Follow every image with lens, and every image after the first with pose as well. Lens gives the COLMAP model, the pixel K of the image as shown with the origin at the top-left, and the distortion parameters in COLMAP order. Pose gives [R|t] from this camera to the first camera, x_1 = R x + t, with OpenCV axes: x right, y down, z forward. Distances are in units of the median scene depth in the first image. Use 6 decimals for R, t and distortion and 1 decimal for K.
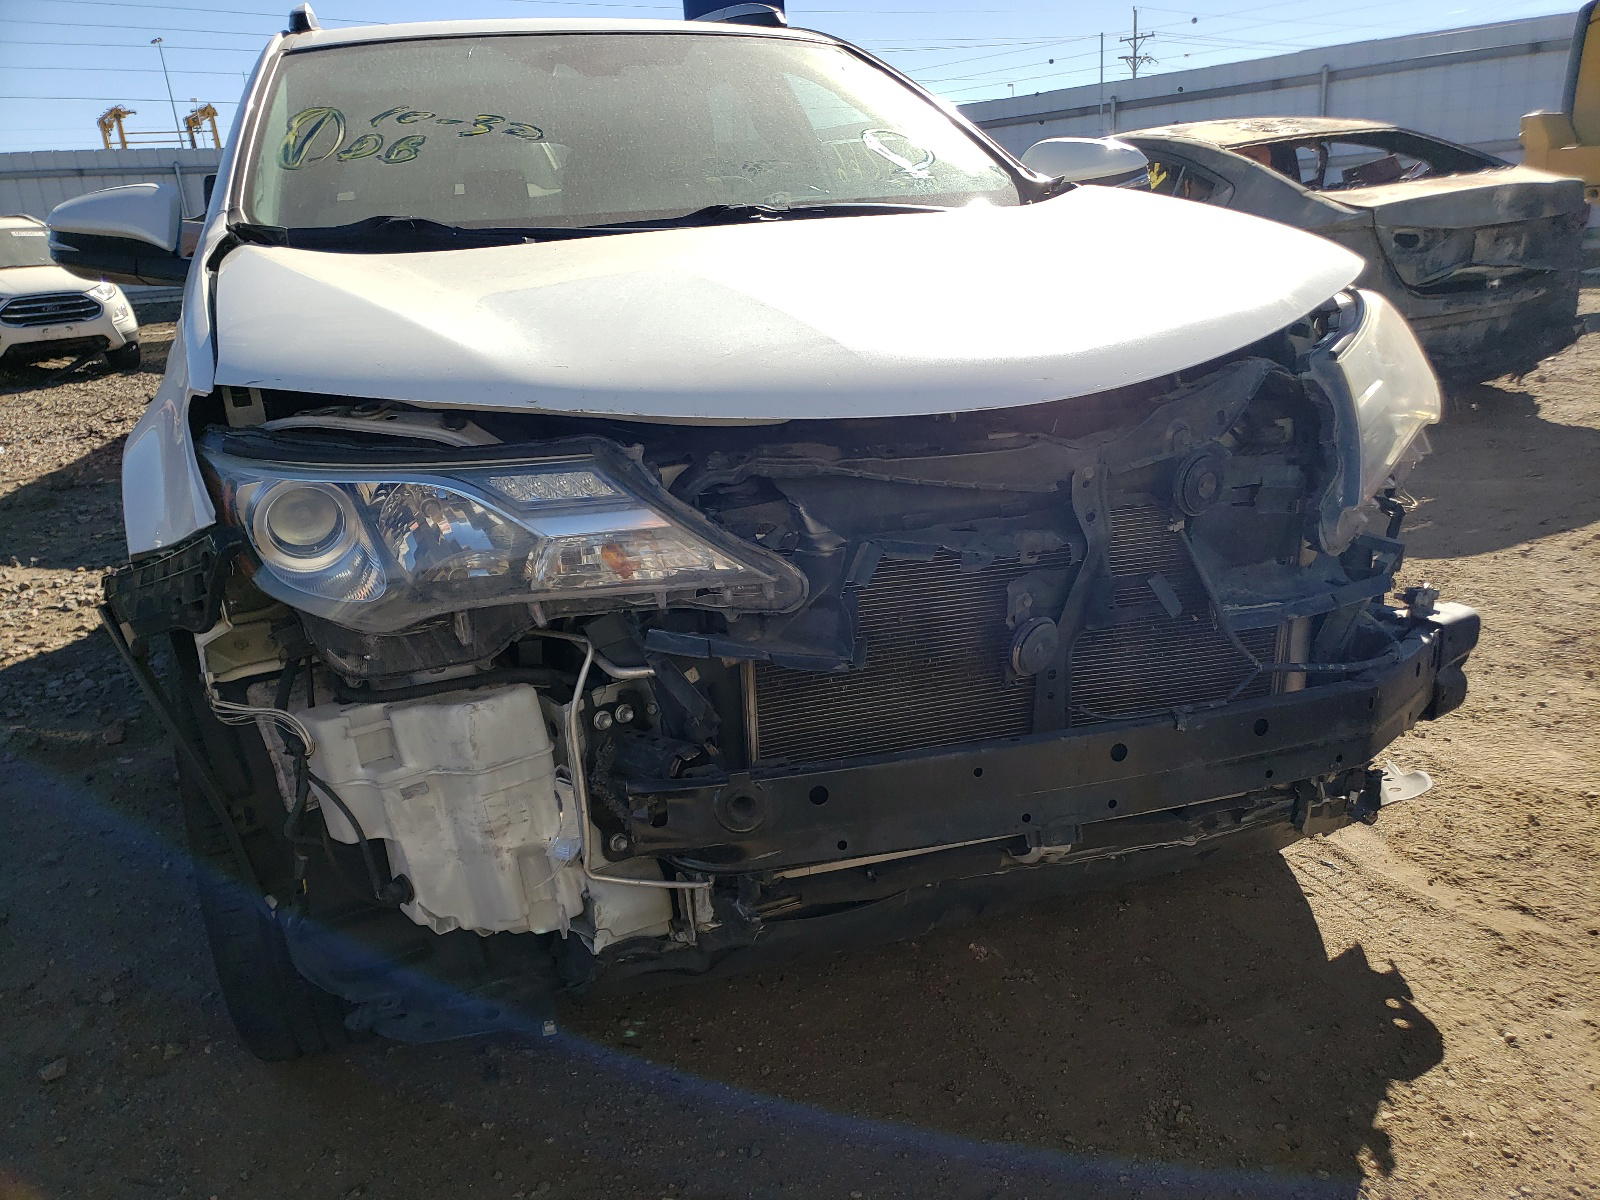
lens RADIAL K [[1292.3, 0, 800.0], [0, 1292.3, 600.0], [0, 0, 1]] dist [0.041965, 0.003938]
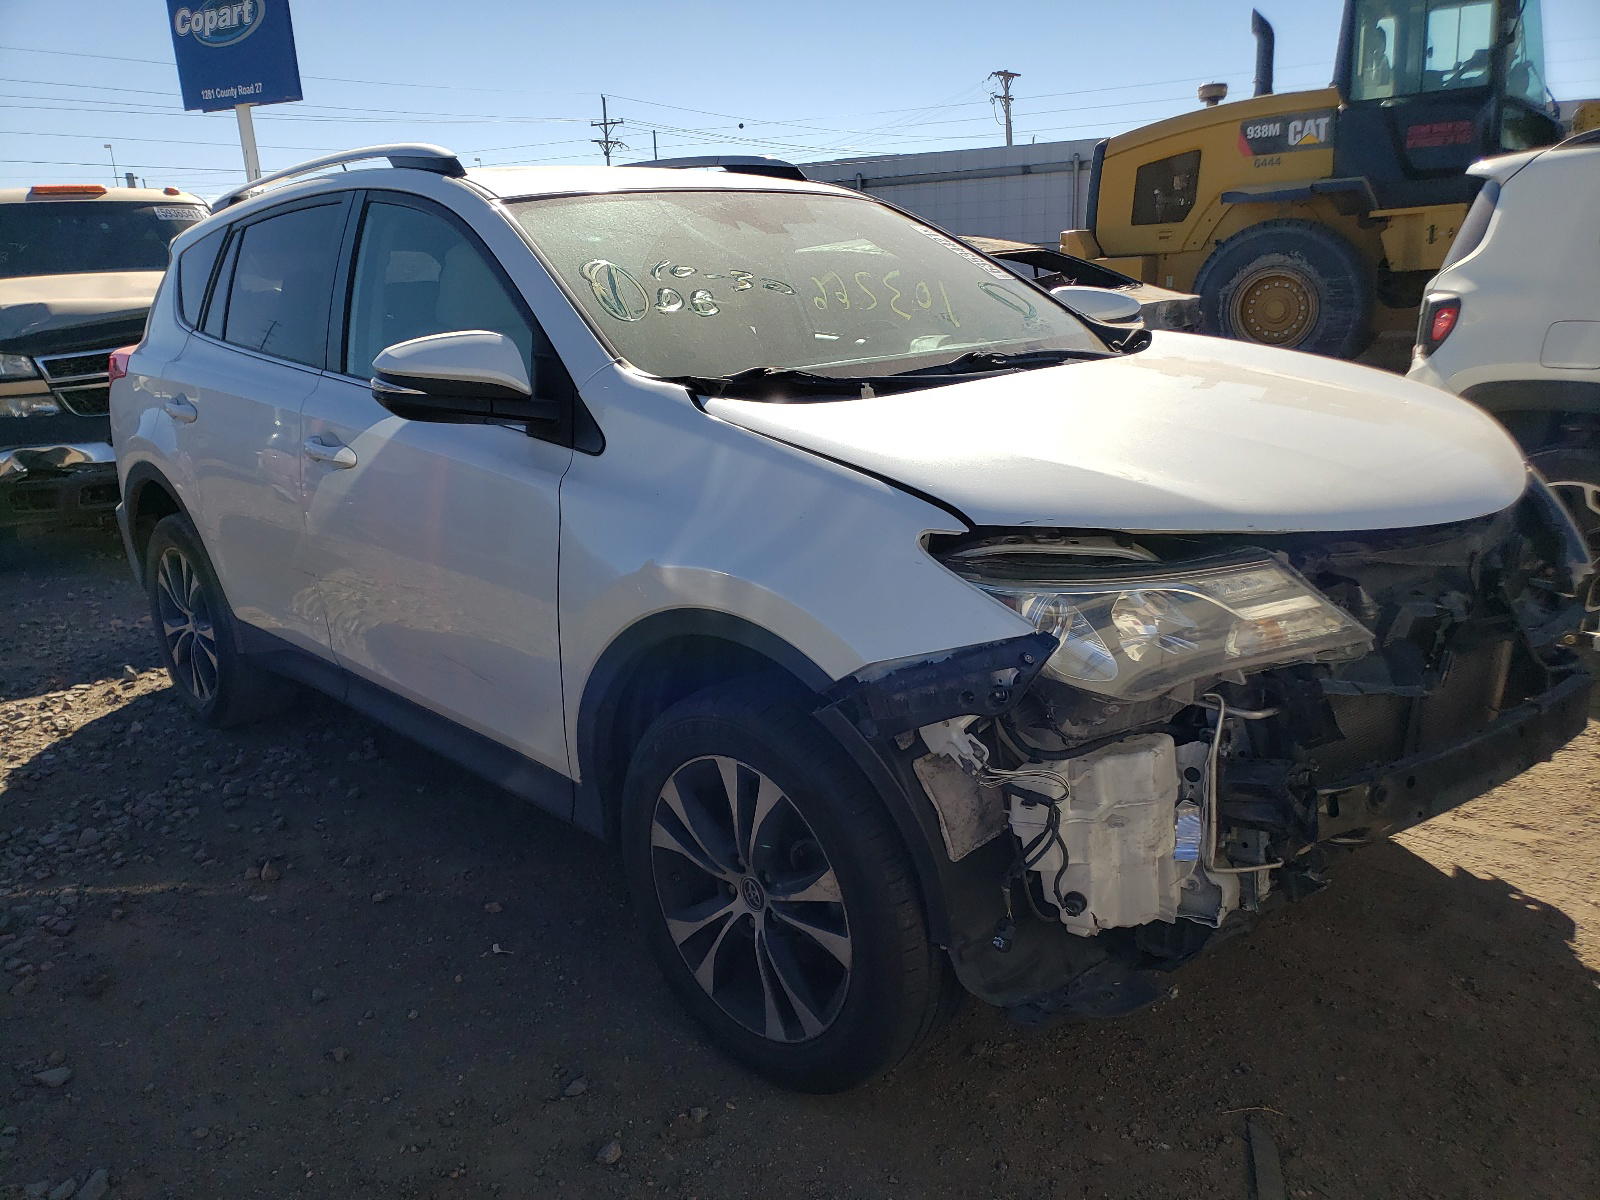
lens RADIAL K [[1292.3, 0, 800.0], [0, 1292.3, 600.0], [0, 0, 1]] dist [0.041965, 0.003938]
pose [[0.927158, -0.075684, 0.366948, -1.016076], [0.094449, 0.994968, -0.033428, -0.060615], [-0.362571, 0.065651, 0.929641, -0.119653]]
